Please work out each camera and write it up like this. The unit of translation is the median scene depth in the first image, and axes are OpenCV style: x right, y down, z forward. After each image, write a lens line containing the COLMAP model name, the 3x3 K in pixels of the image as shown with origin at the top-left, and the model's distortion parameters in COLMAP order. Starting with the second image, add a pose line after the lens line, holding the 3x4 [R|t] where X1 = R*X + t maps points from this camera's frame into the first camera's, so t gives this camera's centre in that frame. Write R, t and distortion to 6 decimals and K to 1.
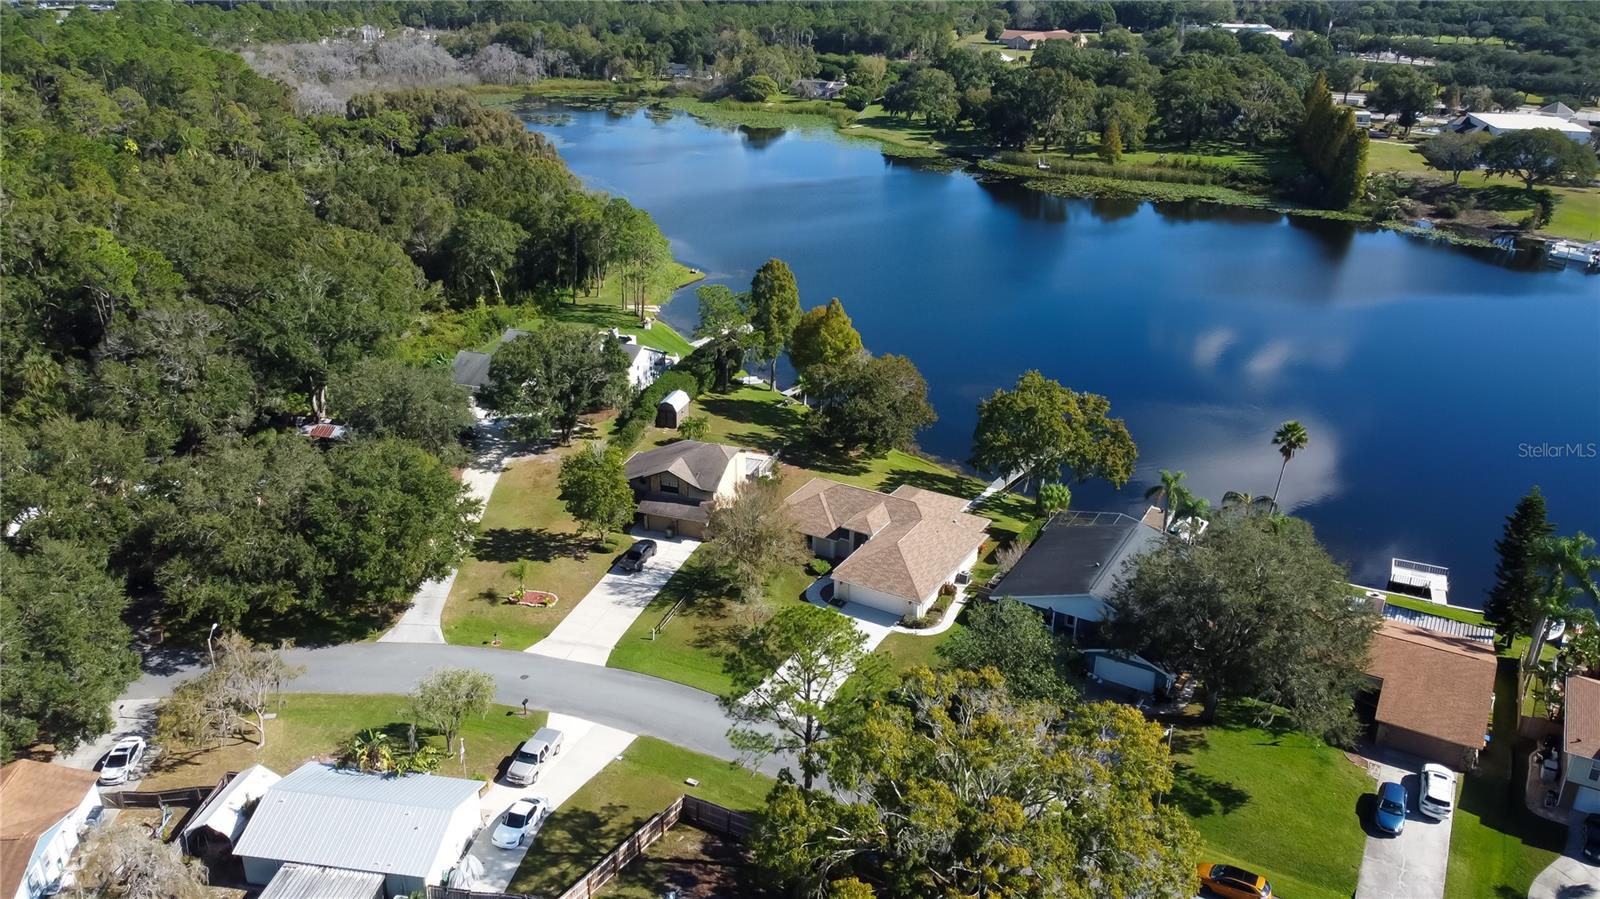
lens RADIAL K [[1213.6, 0, 794.9], [0, 1213.6, 449.6], [0, 0, 1]] dist [0.006552, 0.028750]
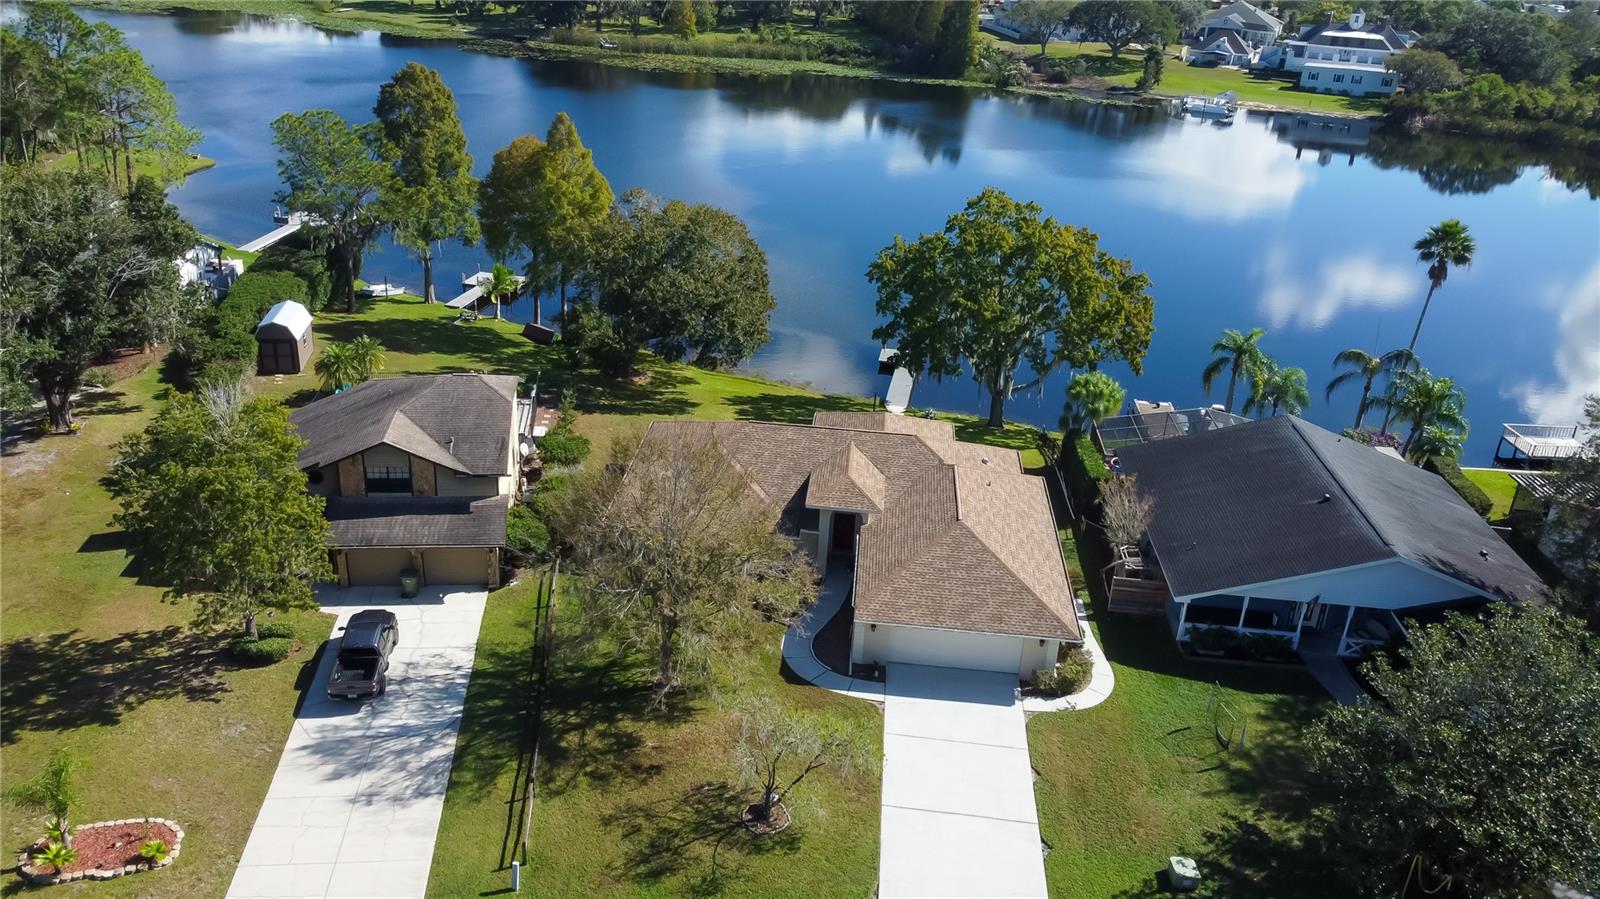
lens RADIAL K [[1213.6, 0, 794.9], [0, 1213.6, 449.6], [0, 0, 1]] dist [0.006552, 0.028750]
pose [[0.904133, -0.140115, 0.403624, -0.119256], [0.126355, 0.990128, 0.060674, 0.009707], [-0.408141, -0.003857, 0.912911, 0.443137]]
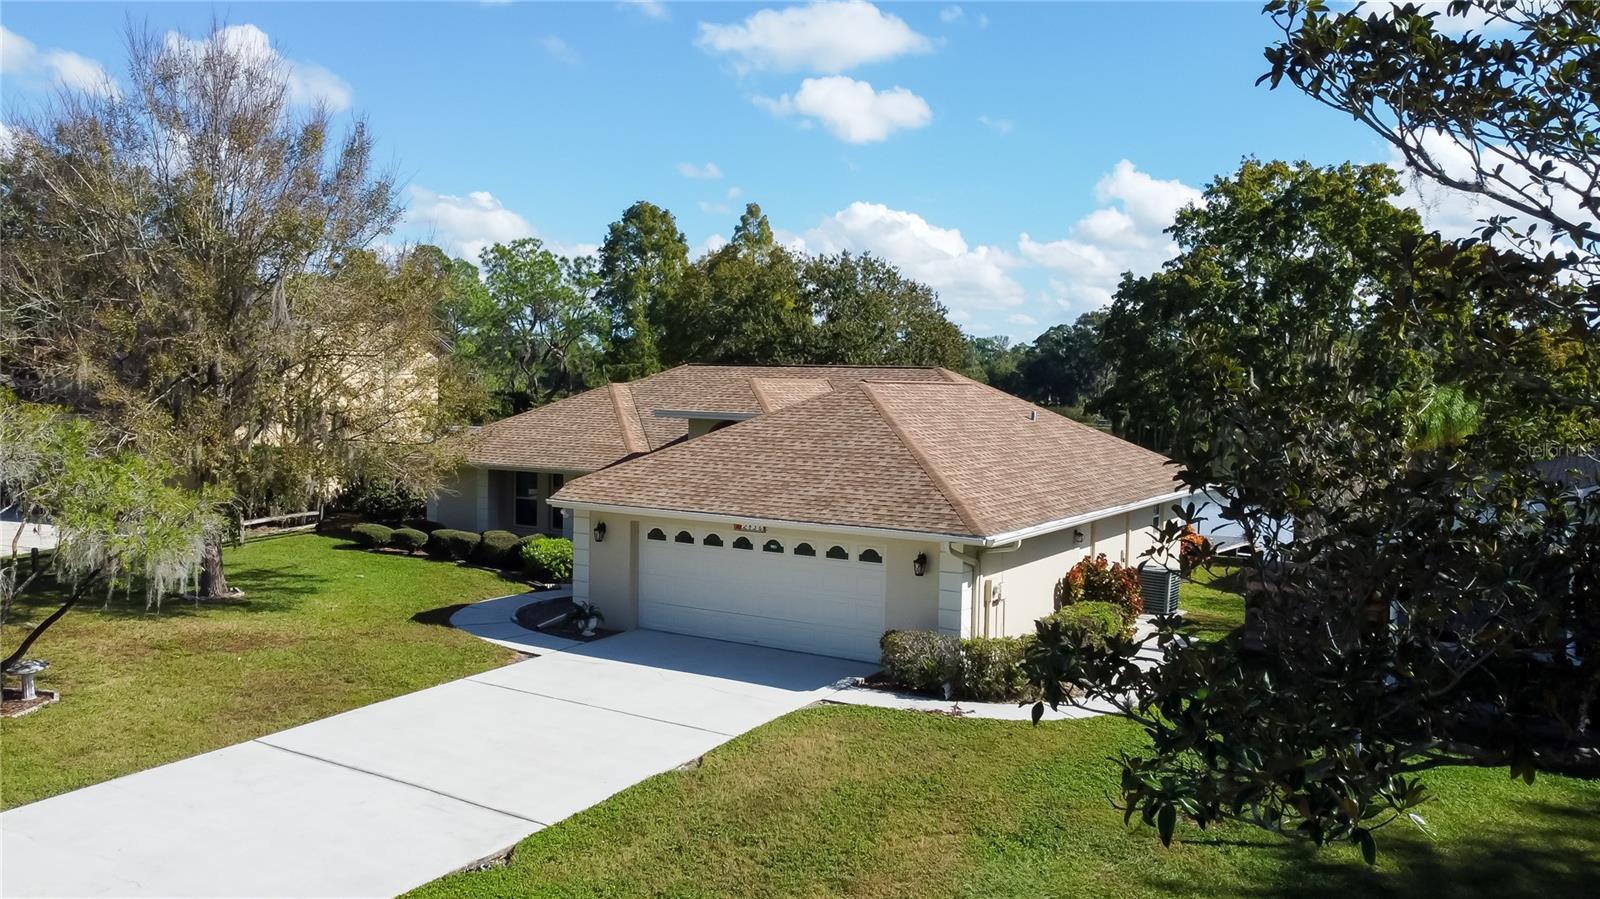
lens RADIAL K [[1293.5, 0, 760.7], [0, 1293.5, 447.9], [0, 0, 1]] dist [0.011877, 0.009782]
pose [[0.999240, 0.008912, -0.037942, 0.055539], [-0.021256, 0.940585, -0.338893, 0.127576], [0.032667, 0.339442, 0.940059, 0.576303]]
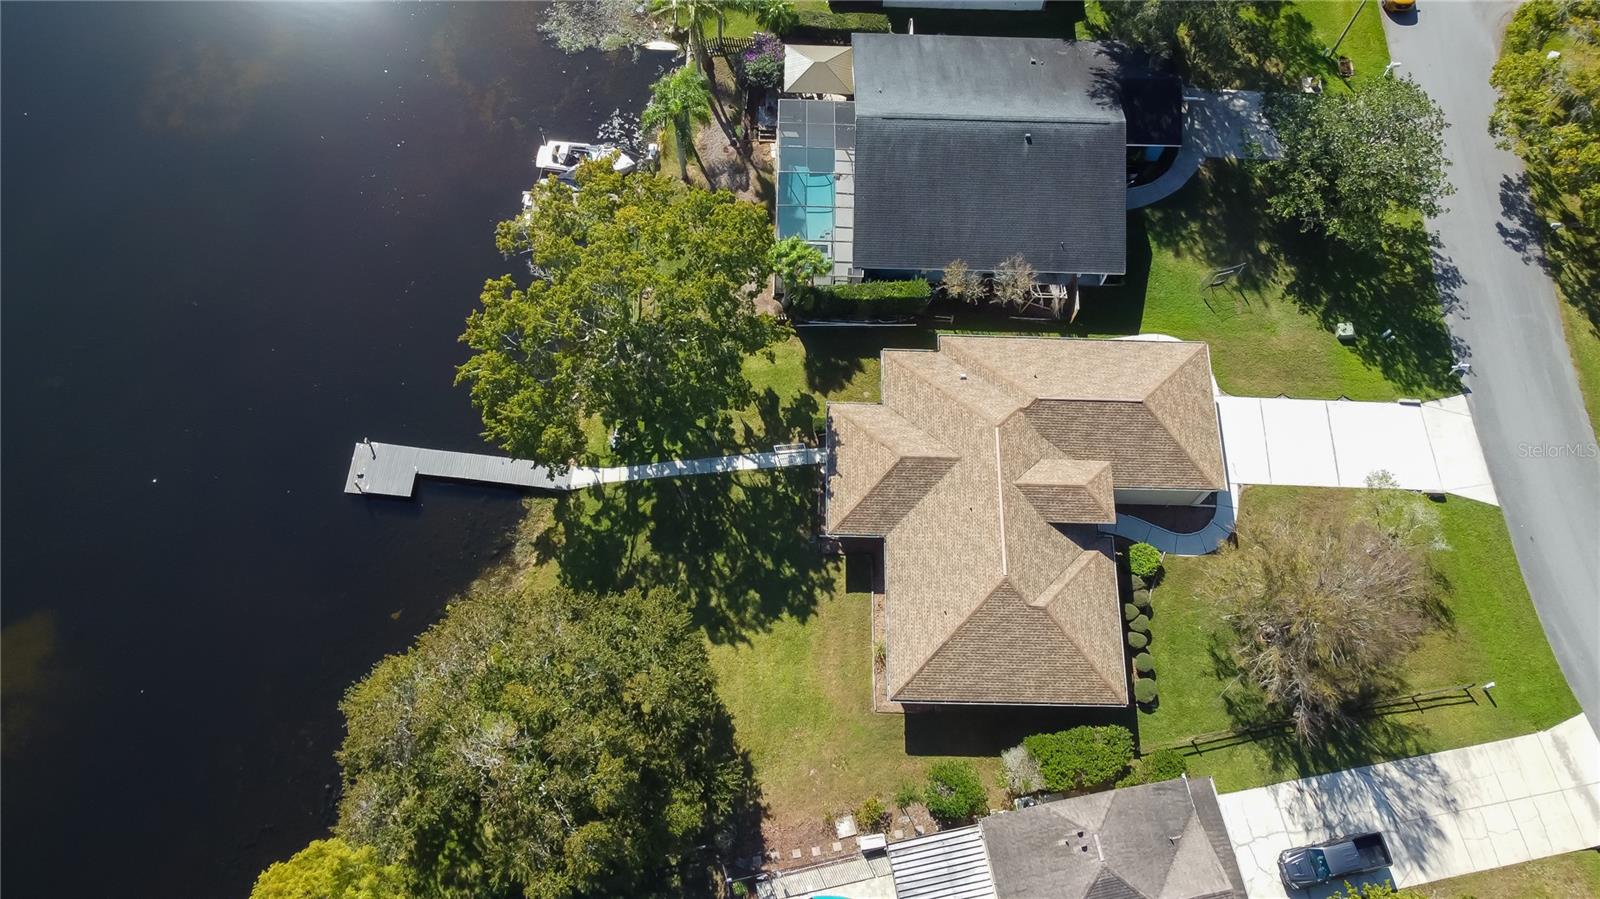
lens RADIAL K [[1213.6, 0, 794.9], [0, 1213.6, 449.6], [0, 0, 1]] dist [0.006552, 0.028750]
pose [[-0.489841, -0.815469, 0.308327, -0.026078], [0.301631, 0.173297, 0.937543, -0.390882], [-0.817970, 0.552248, 0.161083, 0.785579]]
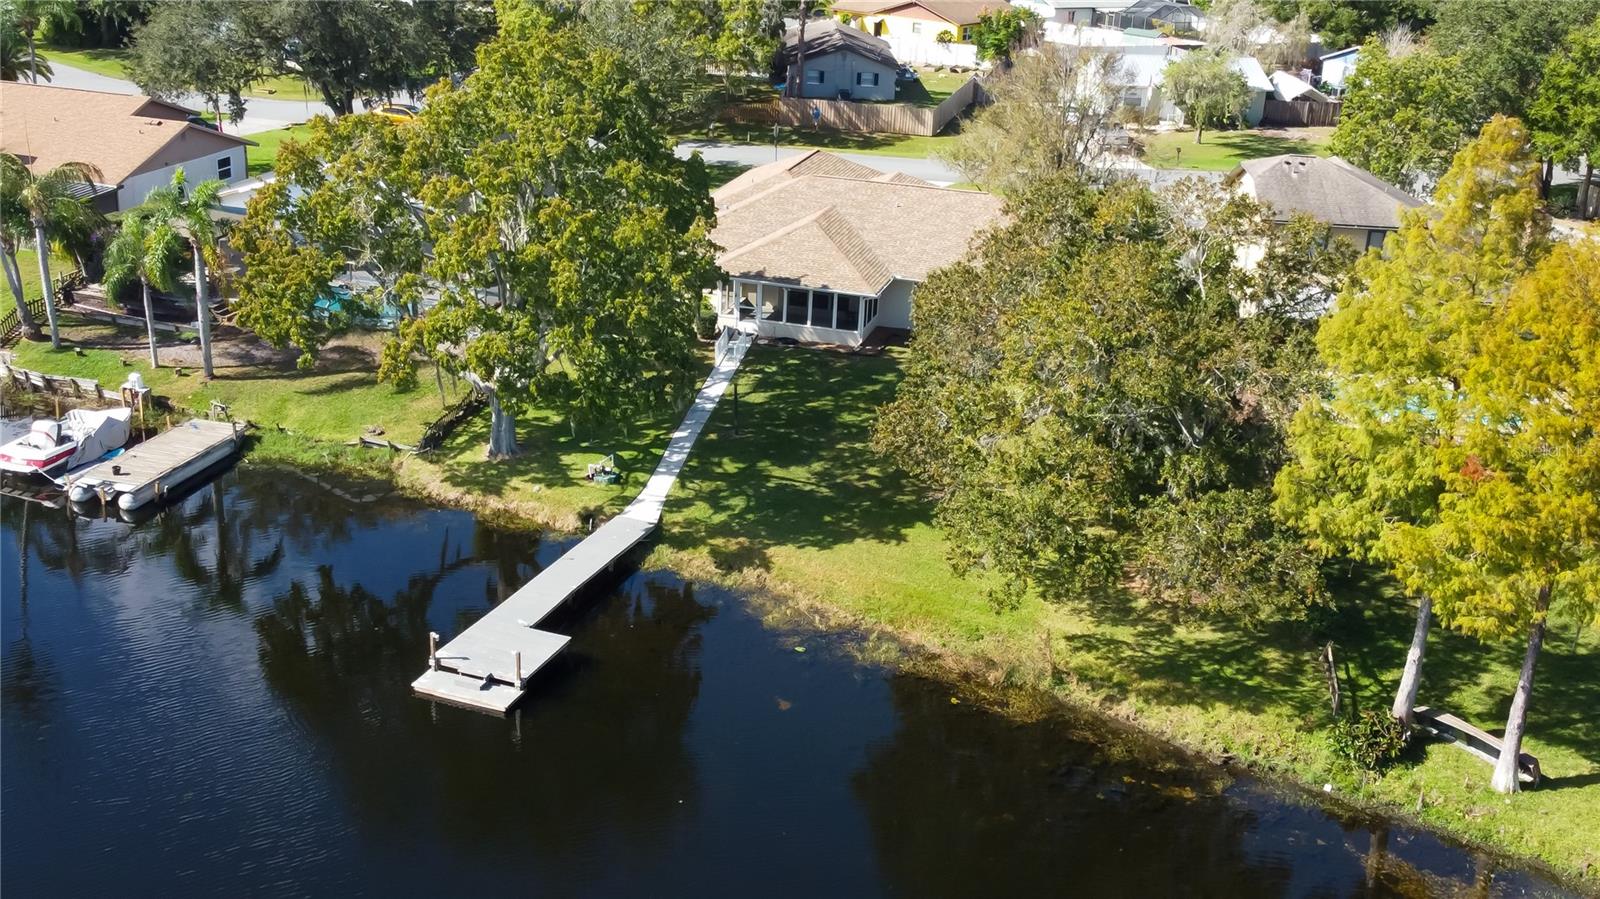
lens RADIAL K [[1686.1, 0, 786.6], [0, 1686.1, 499.9], [0, 0, 1]] dist [0.022928, 0.012343]
pose [[-0.968396, 0.037943, -0.246516, 0.217847], [-0.149662, 0.702261, 0.696010, -0.254914], [0.199527, 0.710908, -0.674388, 1.210797]]
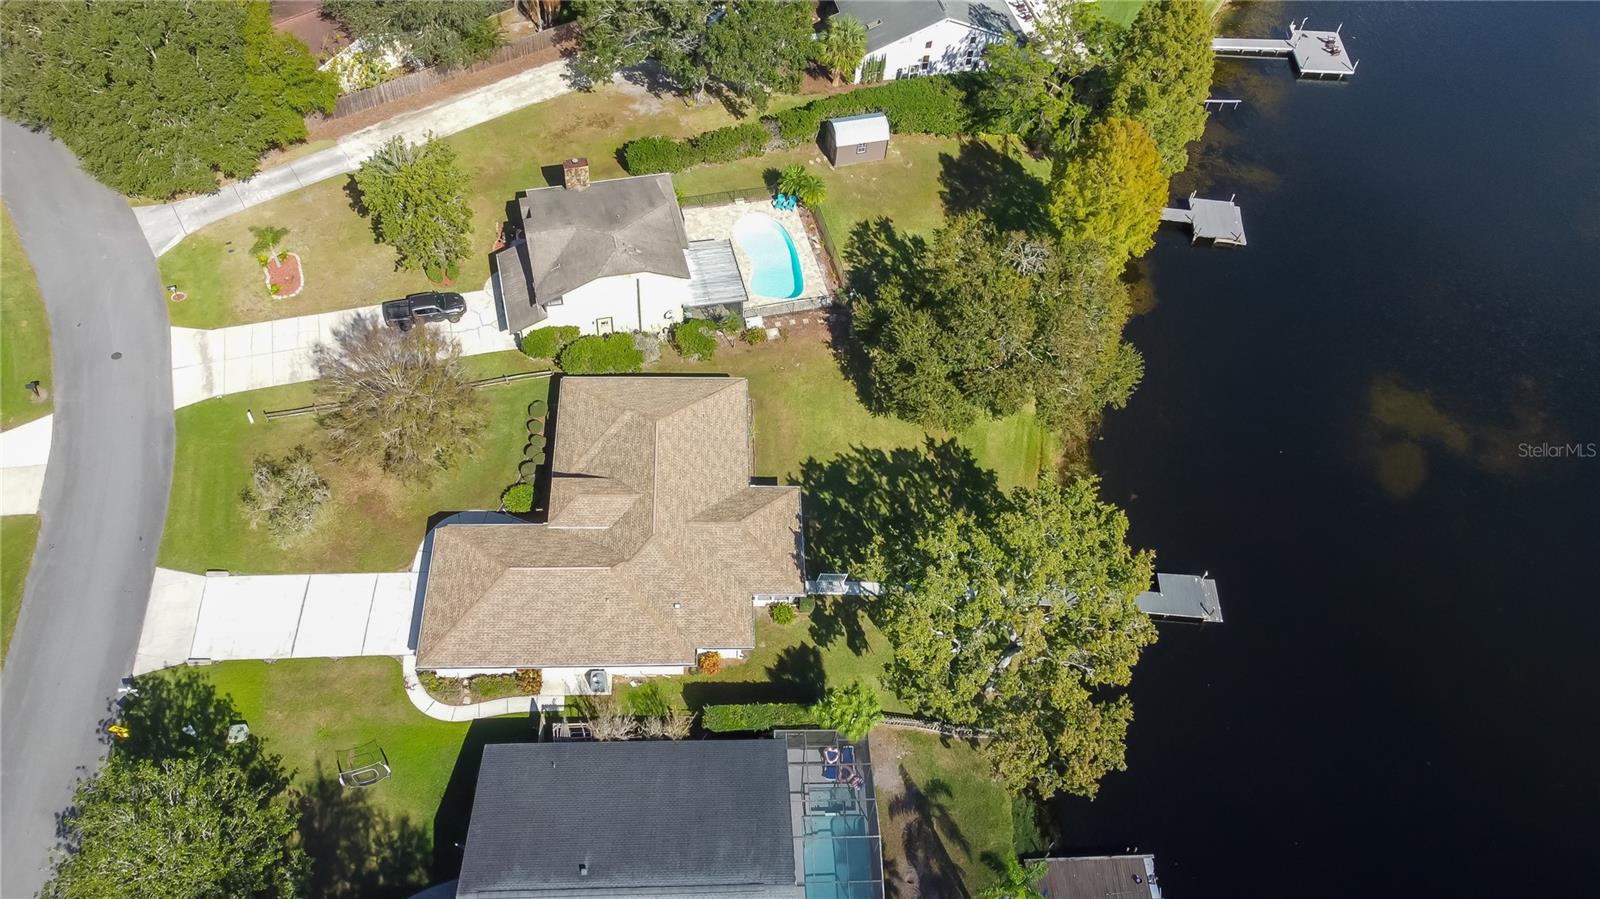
lens RADIAL K [[1213.6, 0, 794.9], [0, 1213.6, 449.6], [0, 0, 1]] dist [0.006552, 0.028750]
pose [[0.538371, 0.691180, -0.482106, 0.311306], [-0.379748, 0.709695, 0.593401, -0.288291], [0.752295, -0.136391, 0.644554, 0.534746]]
